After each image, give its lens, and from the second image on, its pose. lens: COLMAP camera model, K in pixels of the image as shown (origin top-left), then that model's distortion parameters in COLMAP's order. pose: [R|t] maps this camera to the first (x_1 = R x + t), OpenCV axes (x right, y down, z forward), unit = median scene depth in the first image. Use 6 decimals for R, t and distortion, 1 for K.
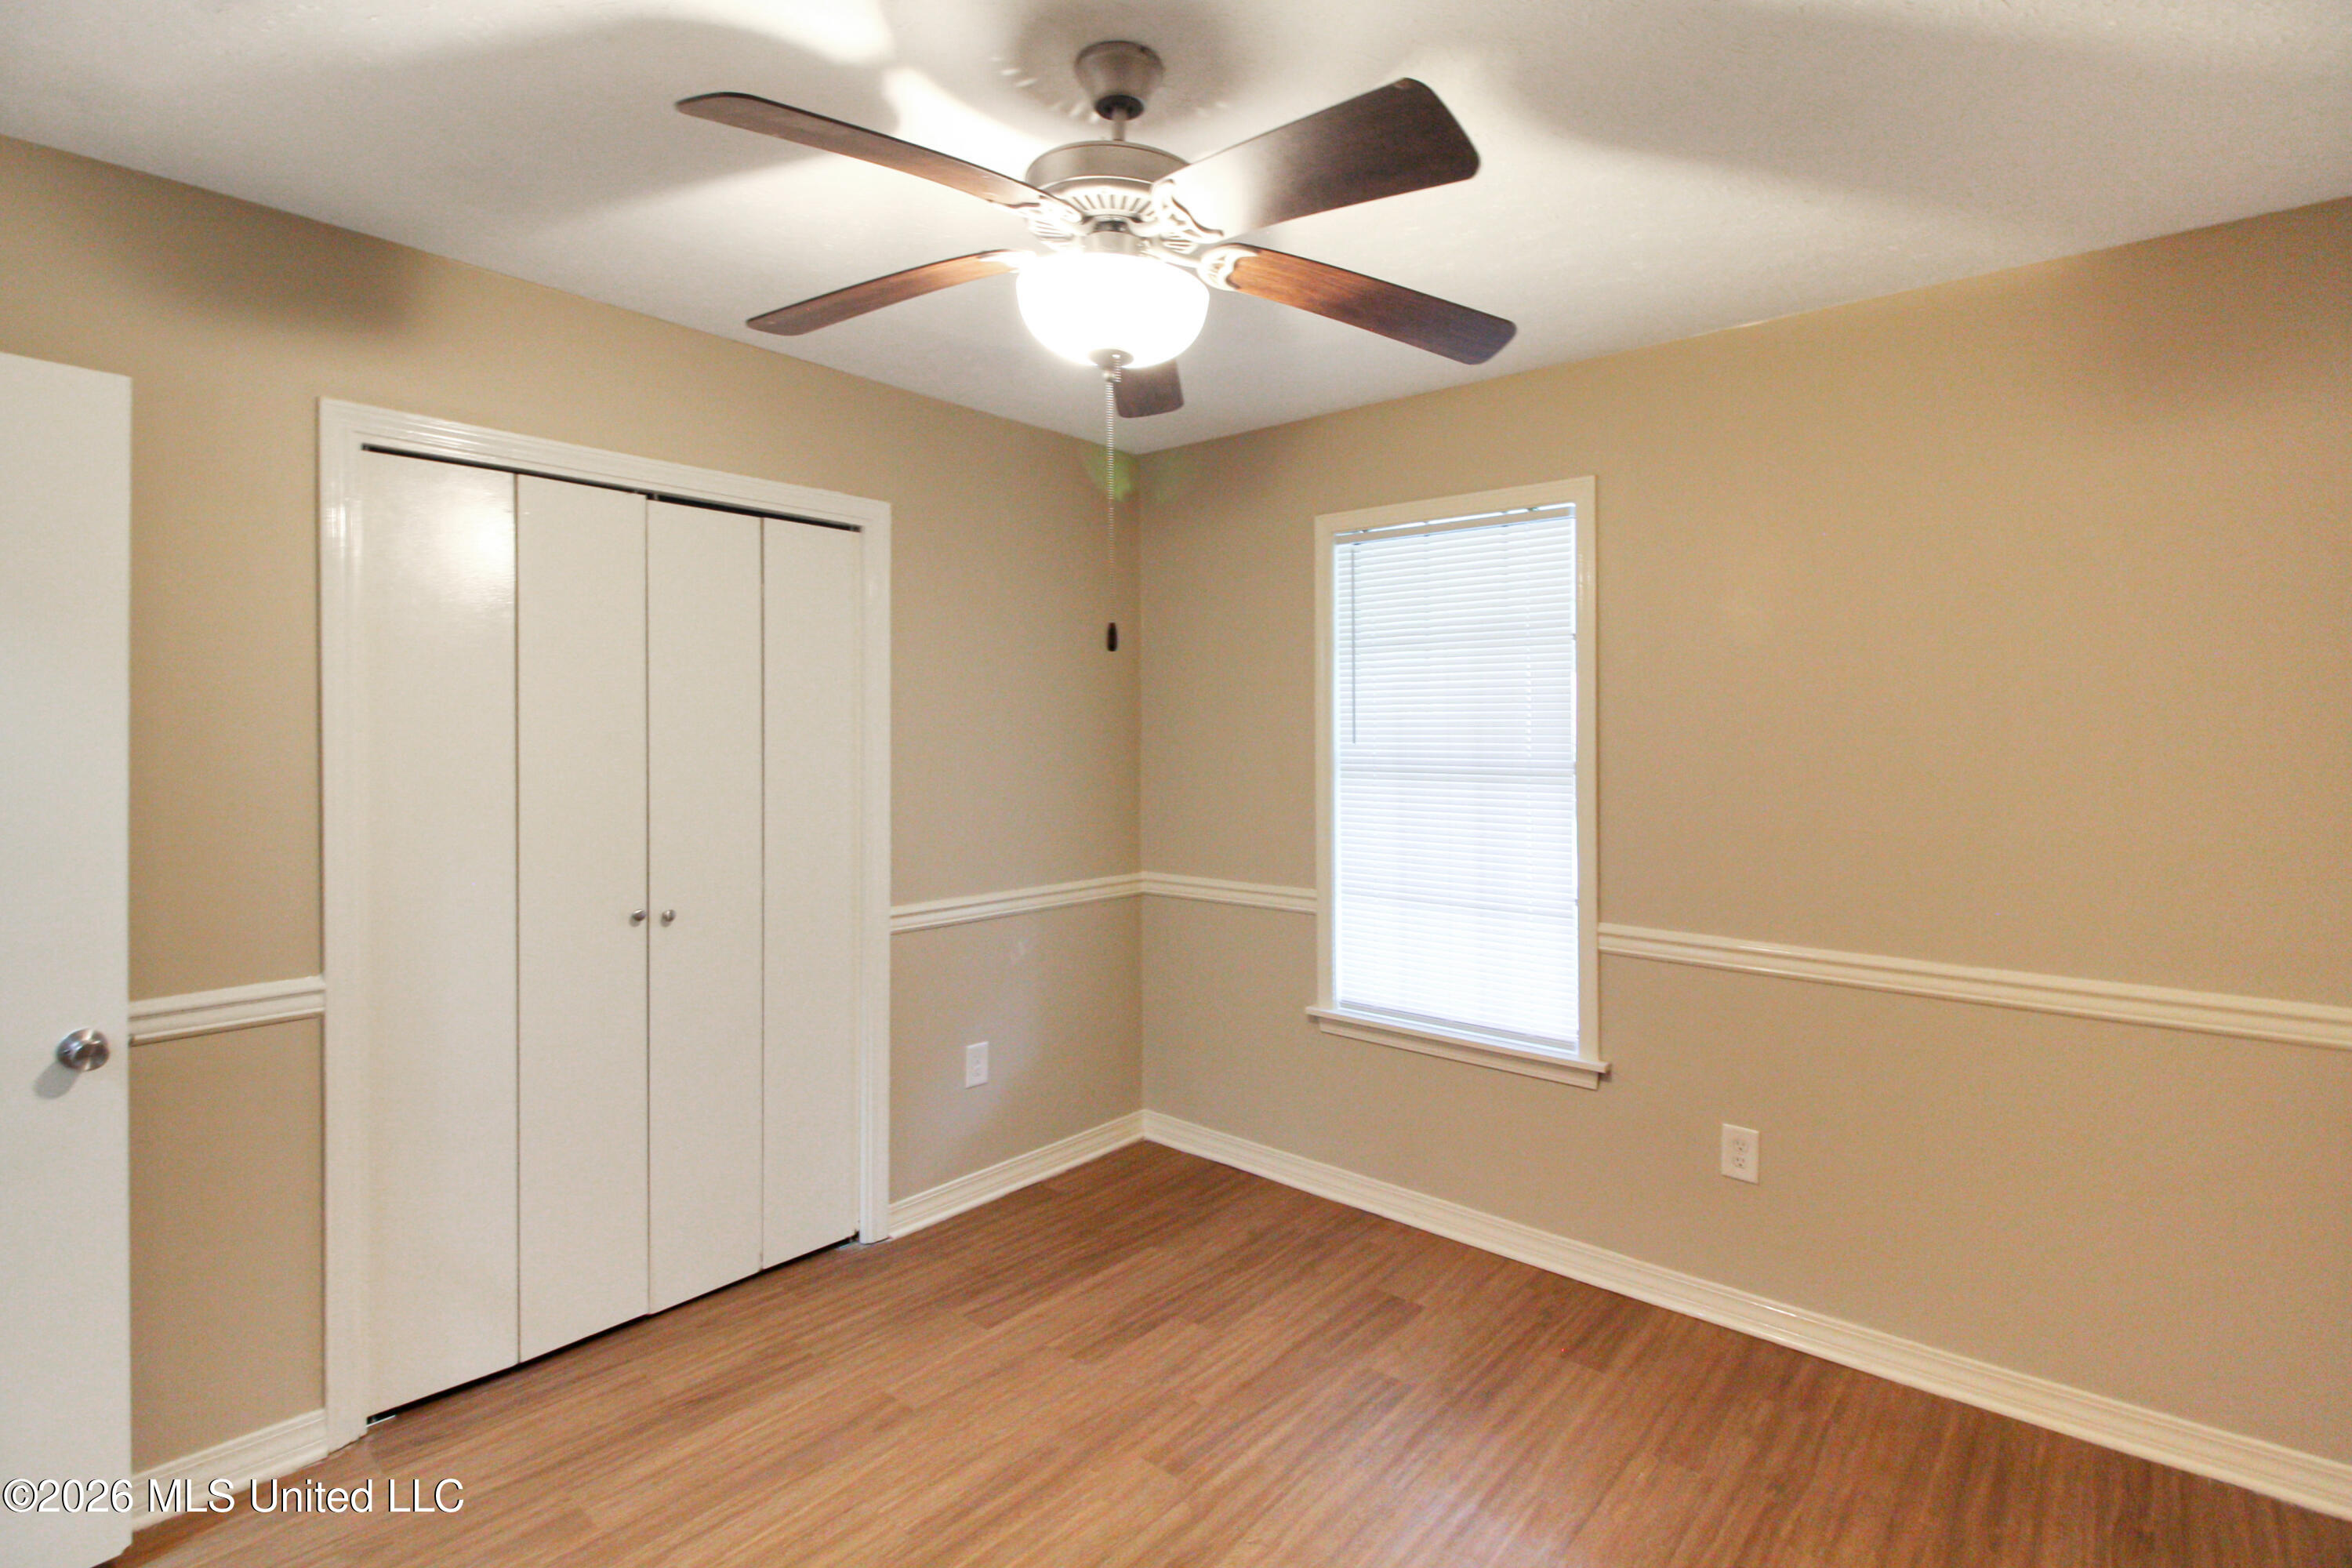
lens RADIAL K [[1124.8, 0, 1187.6], [0, 1124.8, 715.8], [0, 0, 1]] dist [-0.001588, -0.007768]
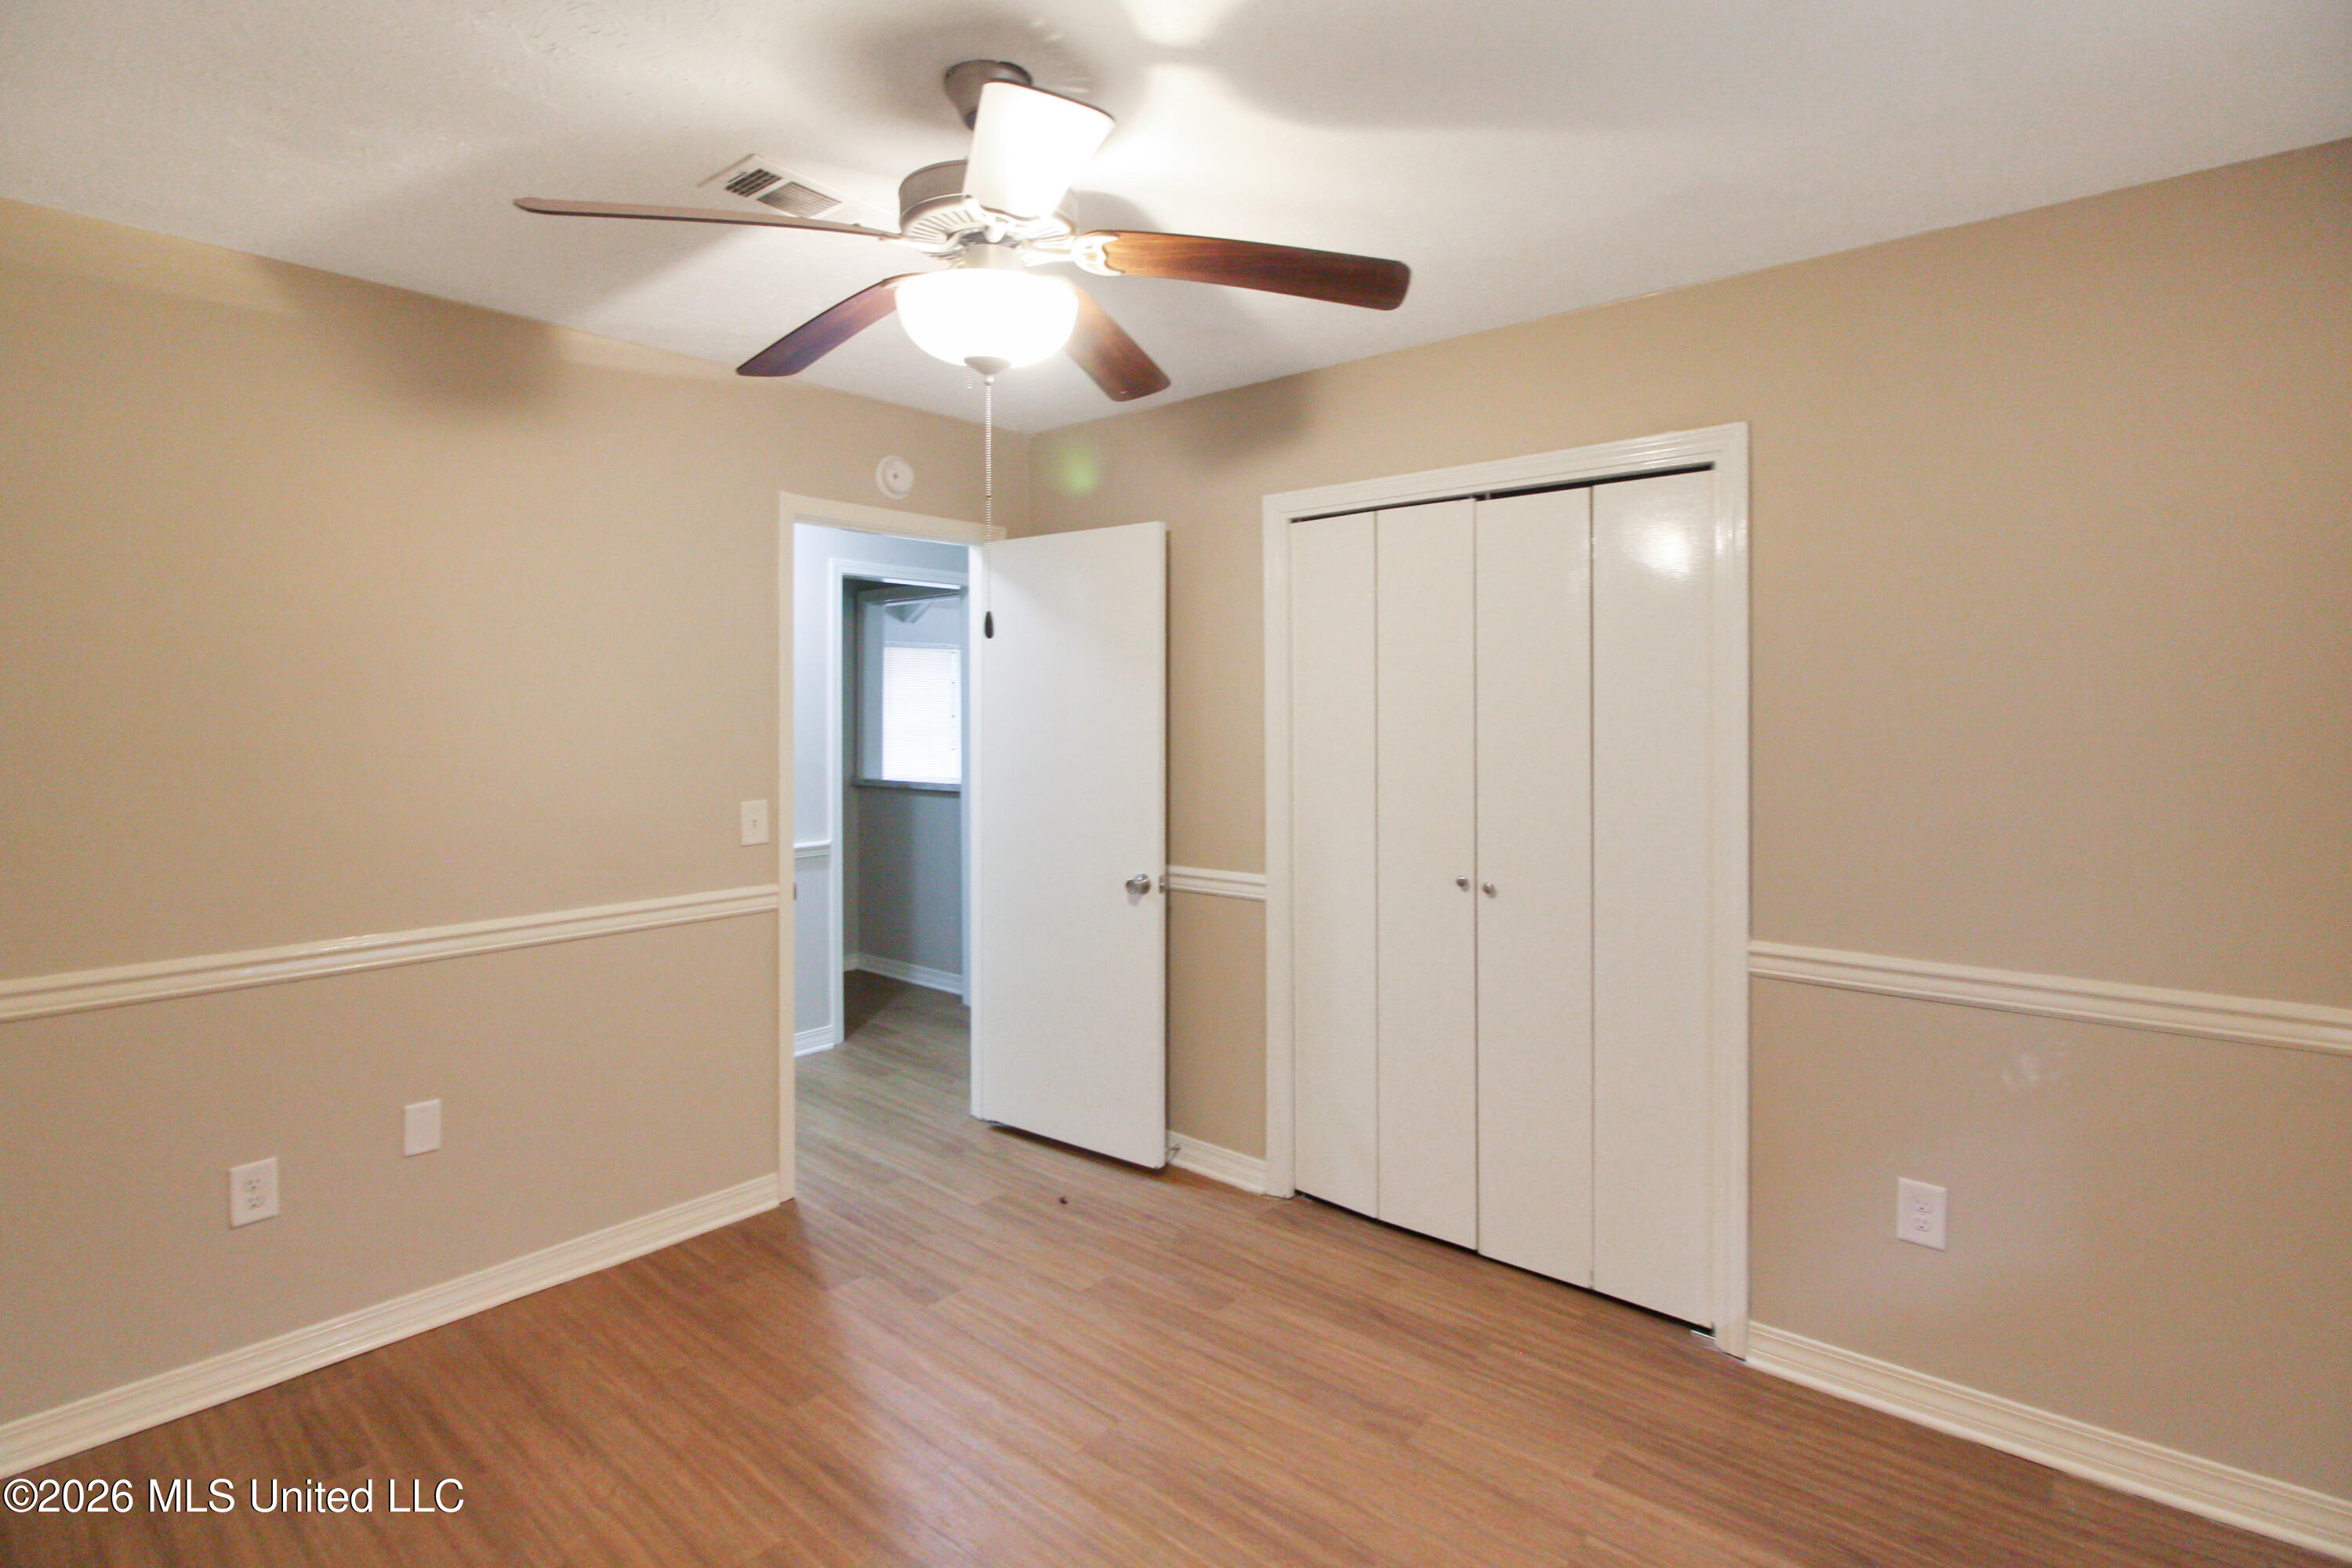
lens RADIAL K [[1124.8, 0, 1187.6], [0, 1124.8, 715.8], [0, 0, 1]] dist [-0.001588, -0.007768]
pose [[0.015787, 0.003948, -0.999868, 0.583341], [0.010924, 0.999932, 0.004120, 0.007512], [0.999816, -0.010988, 0.015743, 0.690324]]
